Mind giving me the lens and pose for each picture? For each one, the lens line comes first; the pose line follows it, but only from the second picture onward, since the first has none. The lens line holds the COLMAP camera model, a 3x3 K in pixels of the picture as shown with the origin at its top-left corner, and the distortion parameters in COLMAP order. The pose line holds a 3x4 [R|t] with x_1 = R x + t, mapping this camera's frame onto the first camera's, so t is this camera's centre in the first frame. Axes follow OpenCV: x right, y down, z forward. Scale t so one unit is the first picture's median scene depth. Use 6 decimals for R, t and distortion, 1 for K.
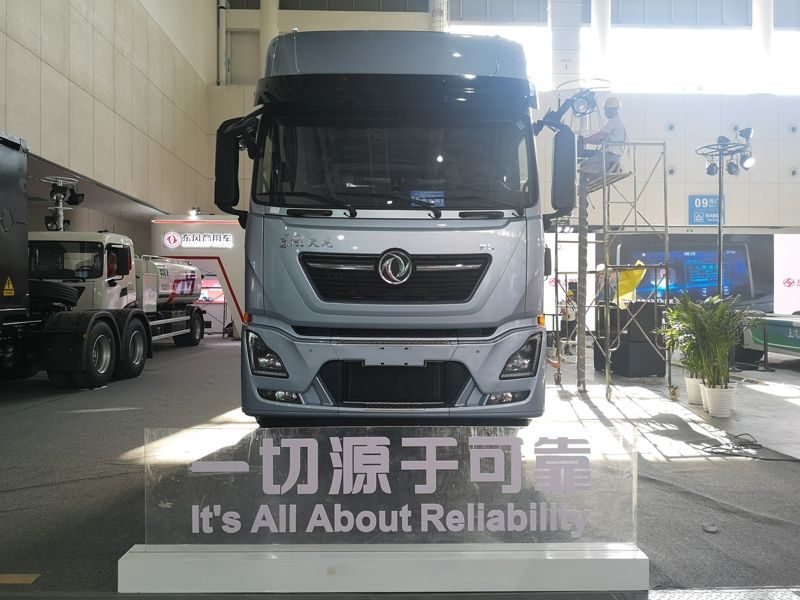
lens RADIAL K [[635.5, 0, 401.5], [0, 635.5, 303.7], [0, 0, 1]] dist [0.005855, -0.017021]
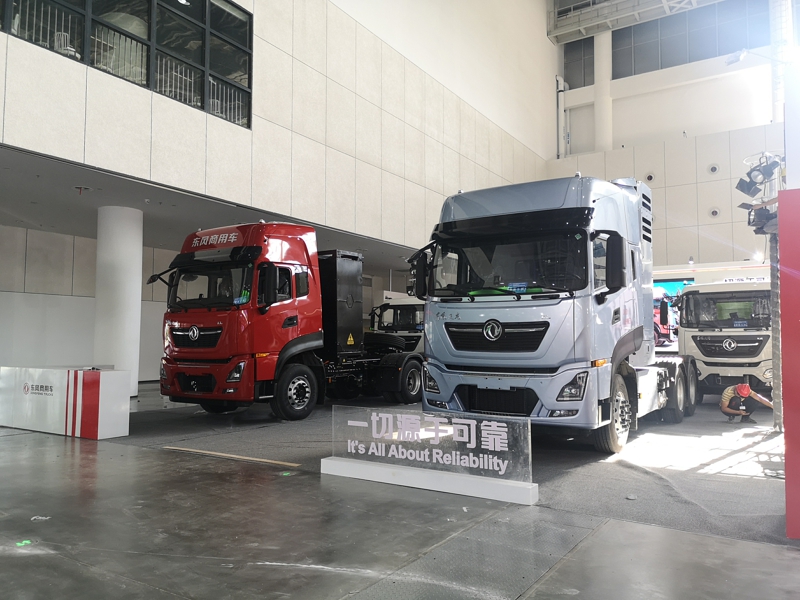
lens RADIAL K [[614.2, 0, 400.0], [0, 614.2, 300.0], [0, 0, 1]] dist [0.062545, -0.116585]
pose [[0.822241, -0.039996, -0.567732, 0.662492], [-0.001908, 0.997328, -0.073023, -0.016211], [0.569136, 0.061126, 0.819968, -0.452545]]
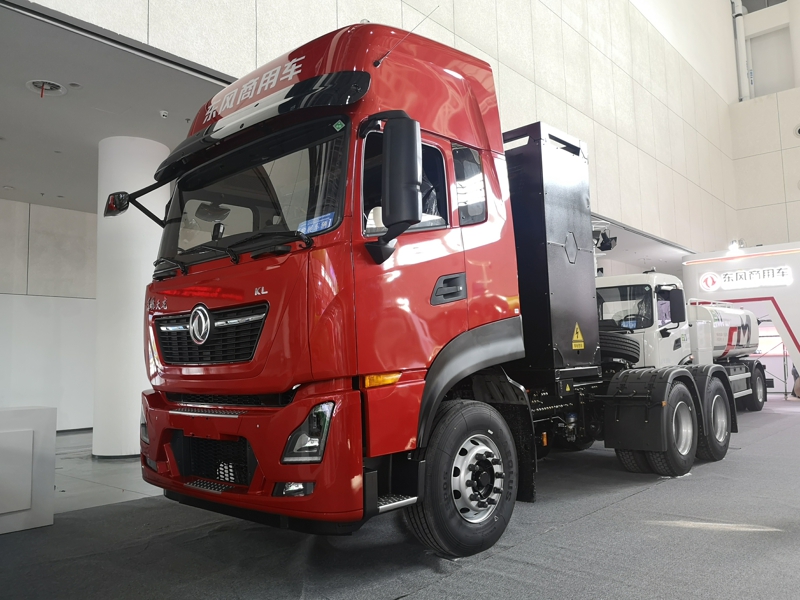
lens RADIAL K [[635.5, 0, 401.5], [0, 635.5, 303.7], [0, 0, 1]] dist [0.005855, -0.017021]
pose [[0.728325, -0.083021, -0.680184, -0.387386], [0.023507, 0.995076, -0.096285, 0.001082], [0.684828, 0.054138, 0.726691, 0.478445]]
